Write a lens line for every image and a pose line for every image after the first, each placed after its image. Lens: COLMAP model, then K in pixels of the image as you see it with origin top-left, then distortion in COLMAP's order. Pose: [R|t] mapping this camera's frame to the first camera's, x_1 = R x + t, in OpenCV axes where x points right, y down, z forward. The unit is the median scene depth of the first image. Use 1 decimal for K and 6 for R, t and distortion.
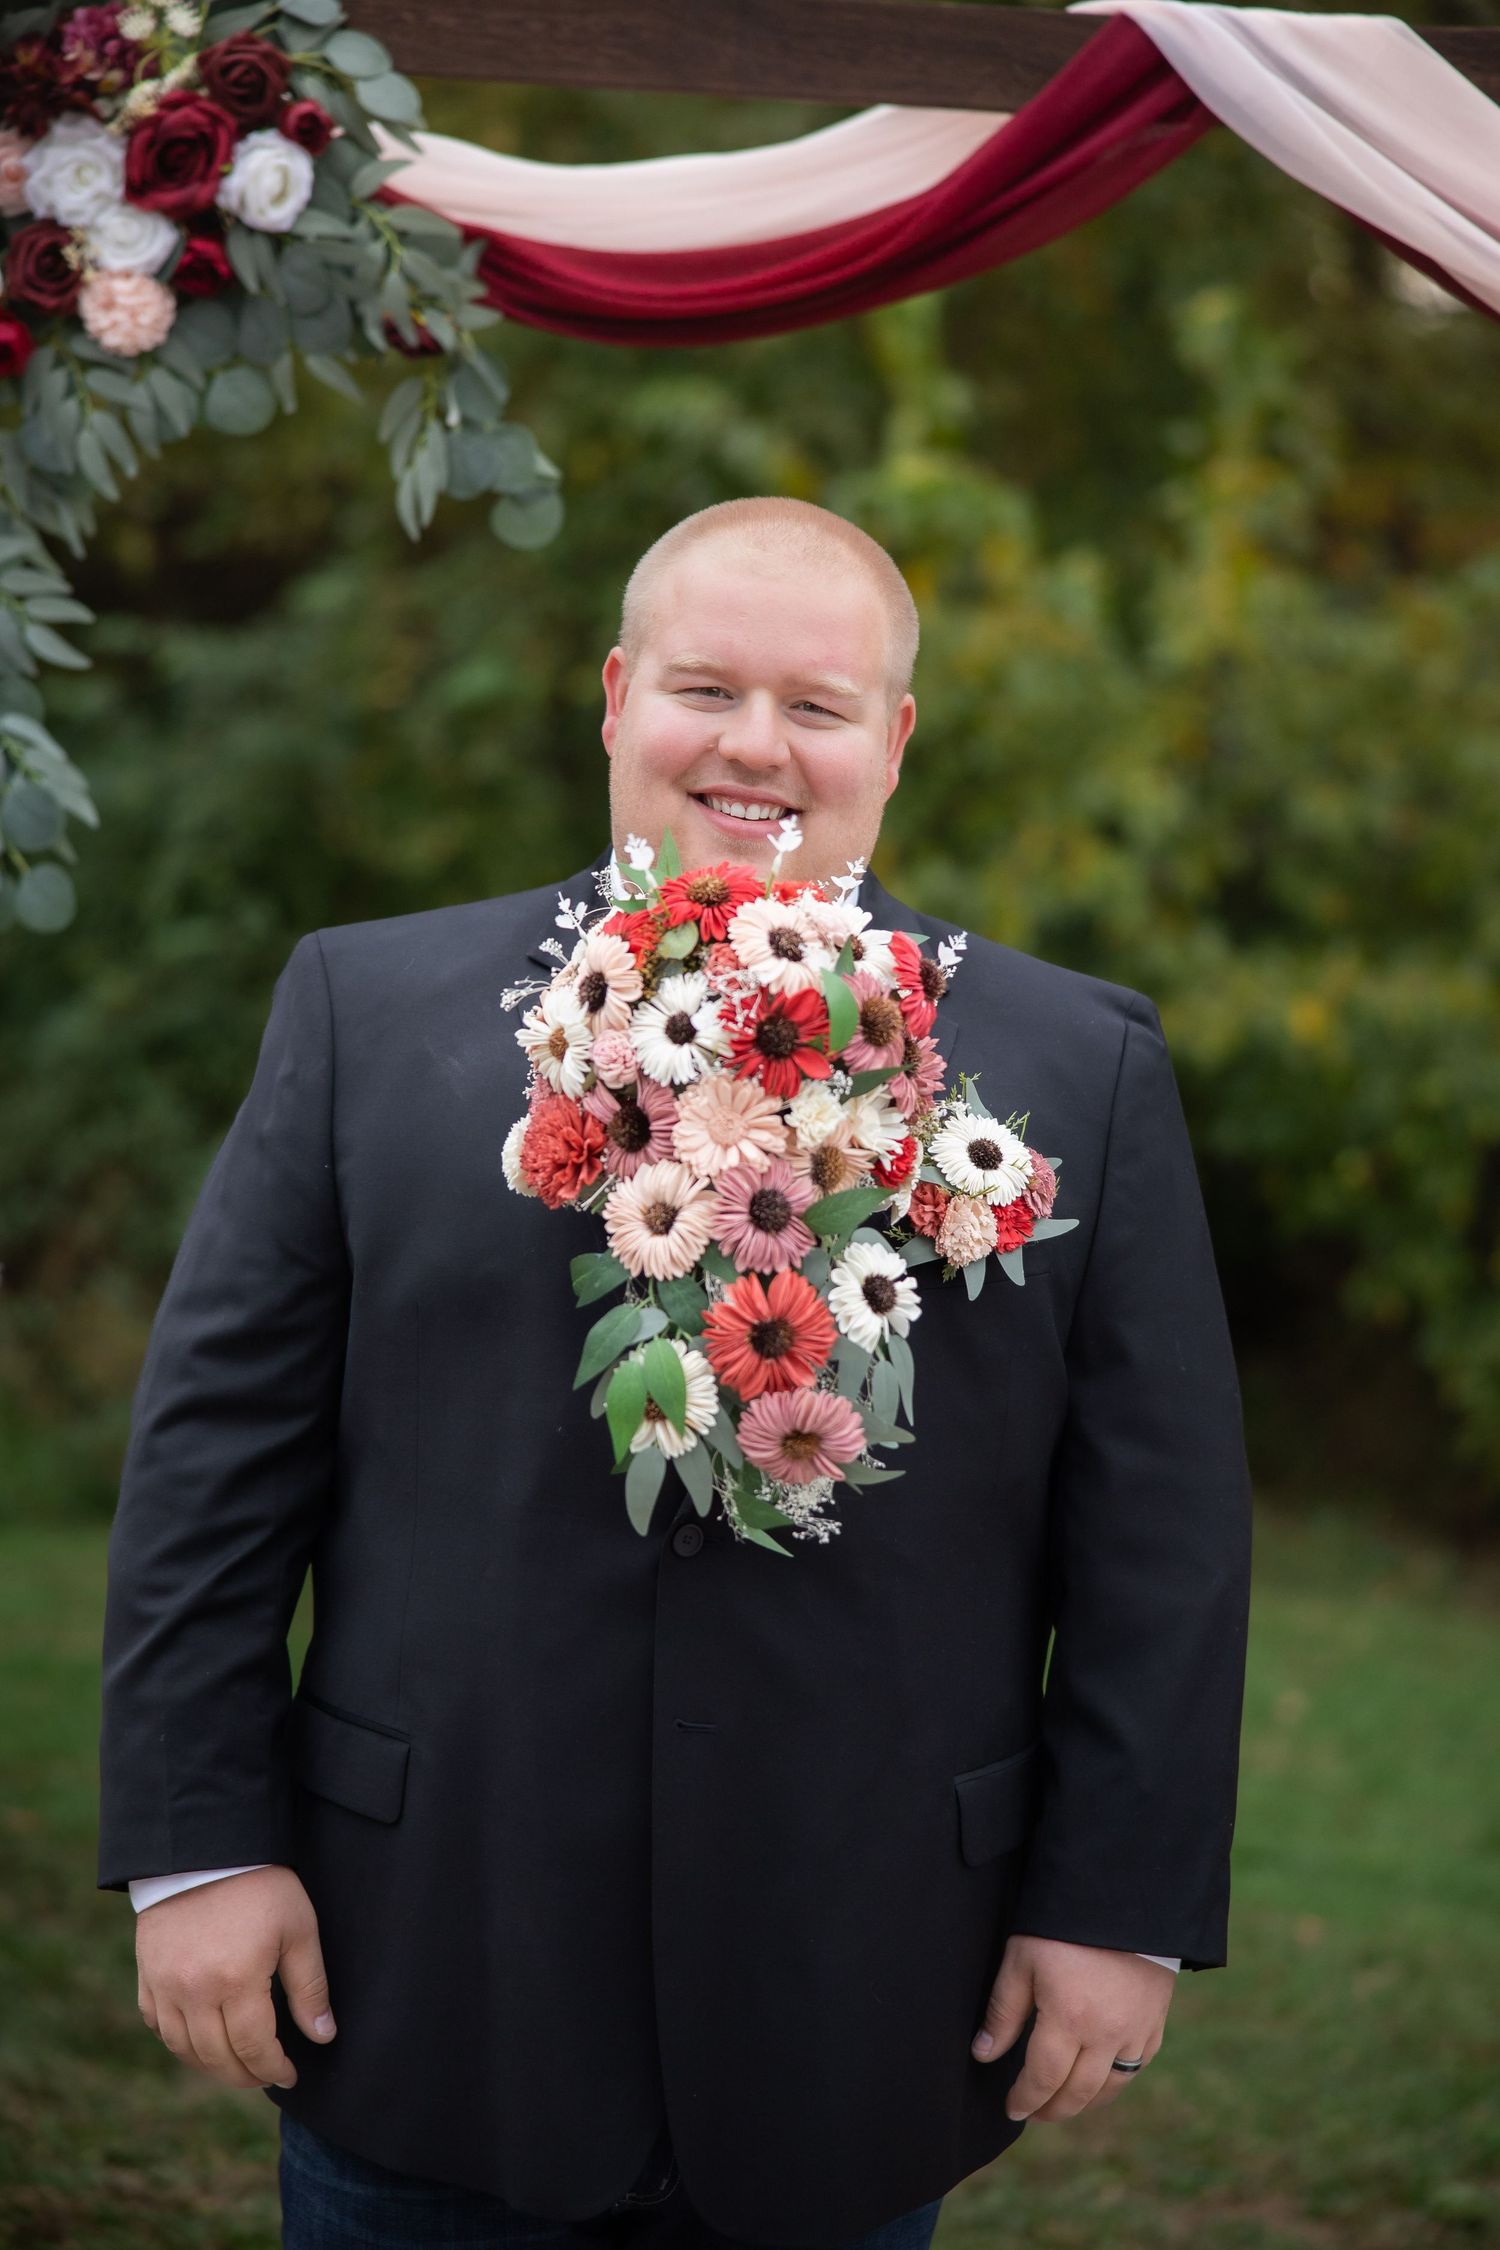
lens RADIAL K [[4108.9, 0, 750.0], [0, 4108.9, 1125.0], [0, 0, 1]] dist [0.106236, -0.000489]
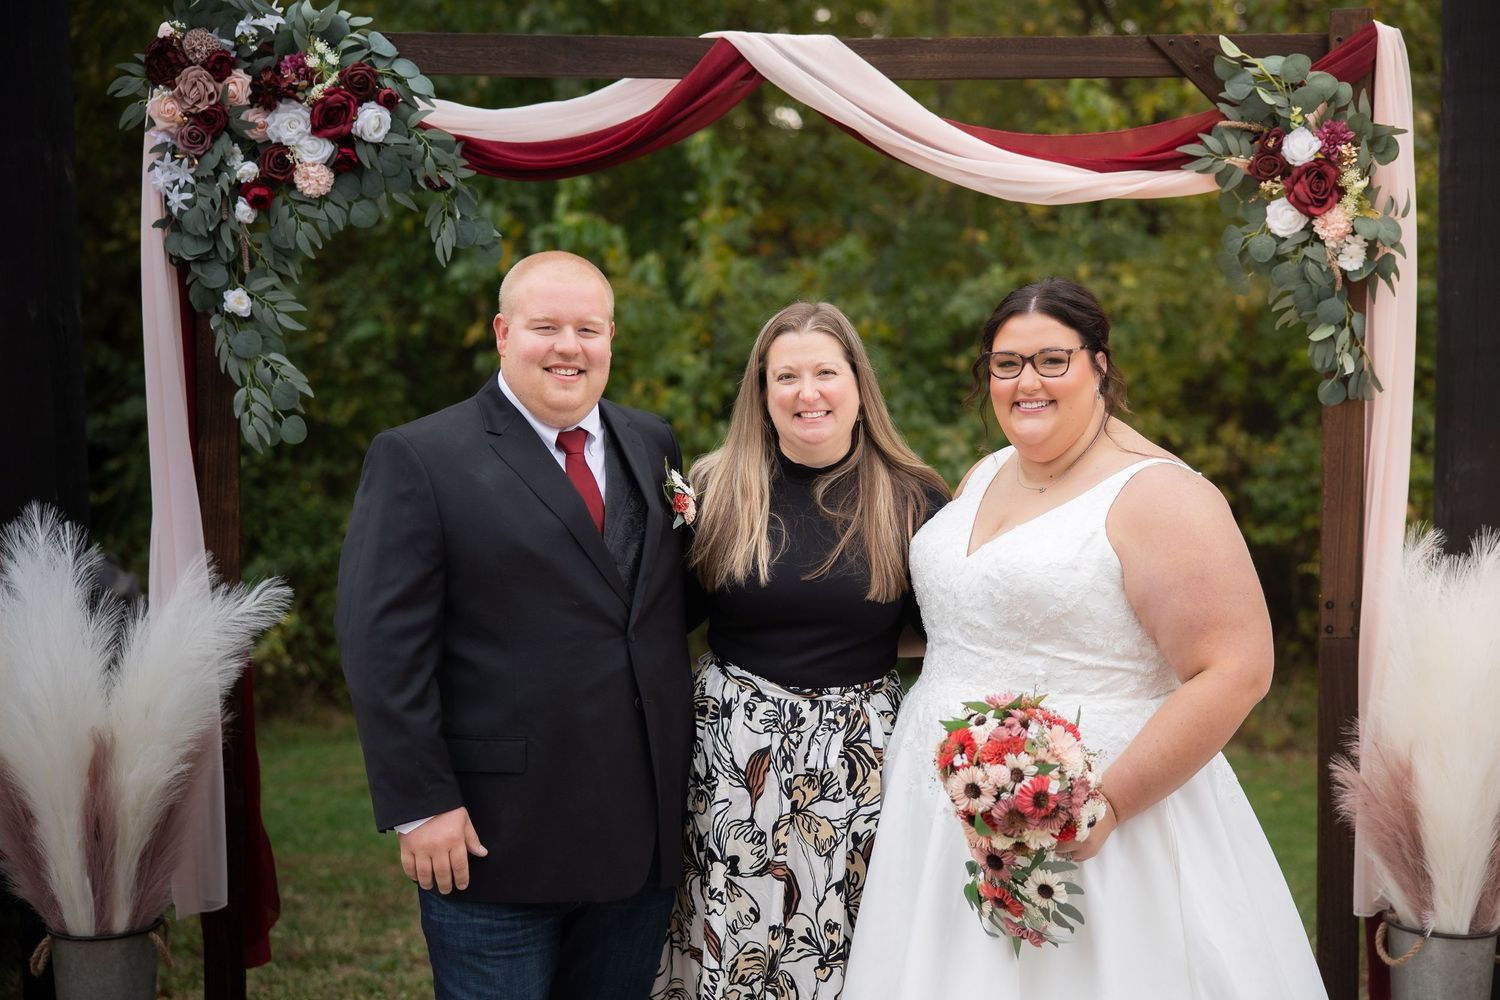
lens RADIAL K [[2177.0, 0, 750.0], [0, 2177.0, 500.0], [0, 0, 1]] dist [-0.002154, 0.013406]
pose [[0.984319, -0.080815, 0.156798, -0.115962], [0.084559, 0.996267, -0.017348, 0.028837], [-0.154811, 0.030335, 0.987478, -0.264894]]
